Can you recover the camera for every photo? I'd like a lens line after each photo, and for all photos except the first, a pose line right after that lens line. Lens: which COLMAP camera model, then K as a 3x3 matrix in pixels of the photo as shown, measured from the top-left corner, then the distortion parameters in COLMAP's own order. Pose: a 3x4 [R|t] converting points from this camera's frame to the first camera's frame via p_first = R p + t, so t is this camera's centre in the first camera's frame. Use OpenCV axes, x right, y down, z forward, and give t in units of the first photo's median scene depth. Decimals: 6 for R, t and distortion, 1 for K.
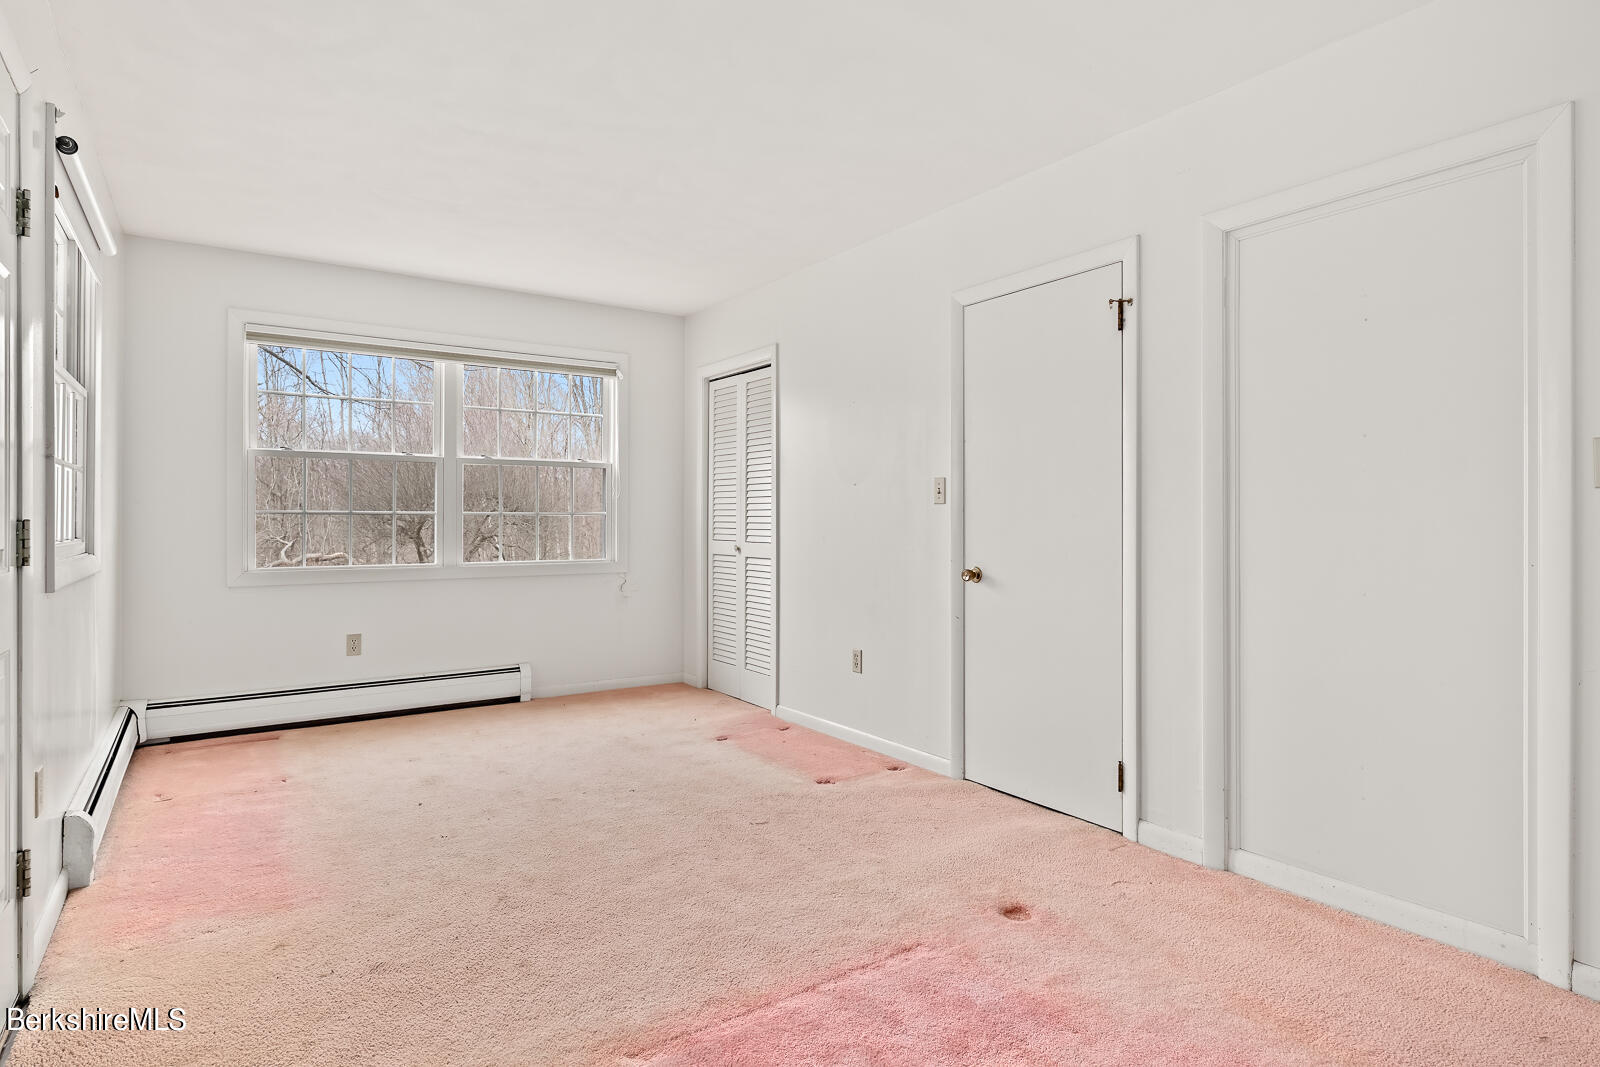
lens RADIAL K [[847.7, 0, 802.6], [0, 847.7, 523.8], [0, 0, 1]] dist [0.001423, 0.001192]
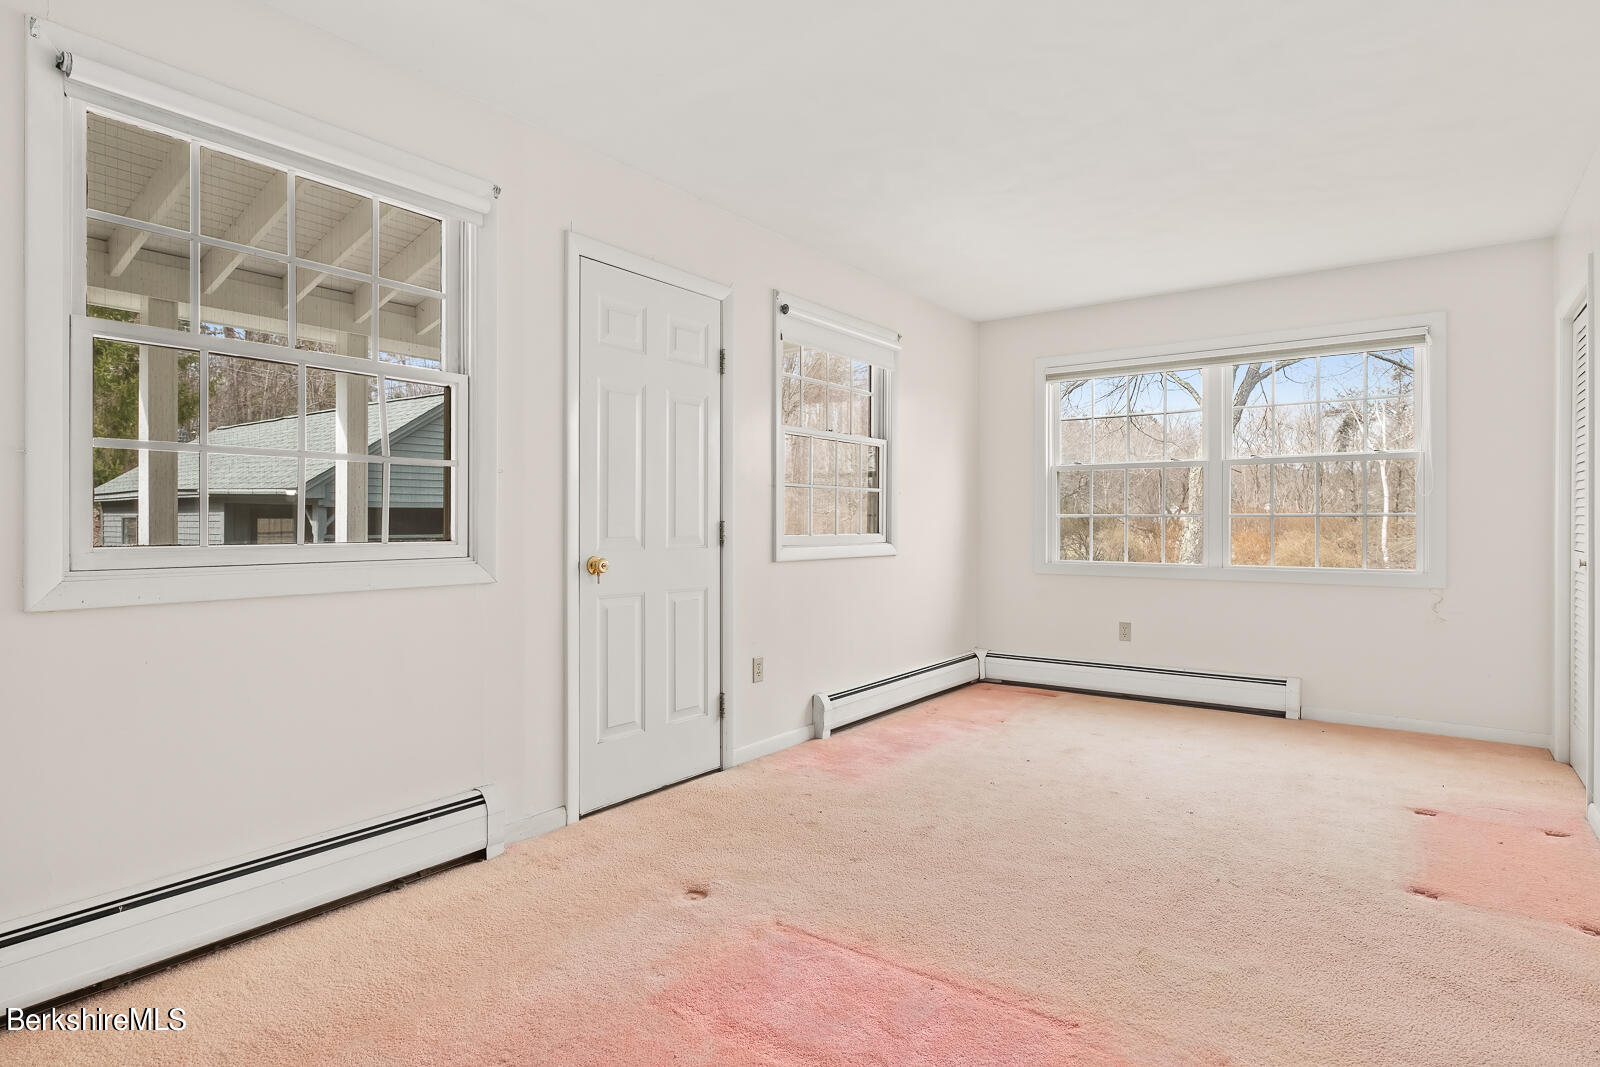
lens RADIAL K [[847.7, 0, 802.6], [0, 847.7, 523.8], [0, 0, 1]] dist [0.001423, 0.001192]
pose [[0.345591, 0.004274, -0.938376, 0.413630], [-0.002647, 0.999990, 0.003580, -0.005112], [0.938382, 0.001247, 0.345599, 0.214863]]
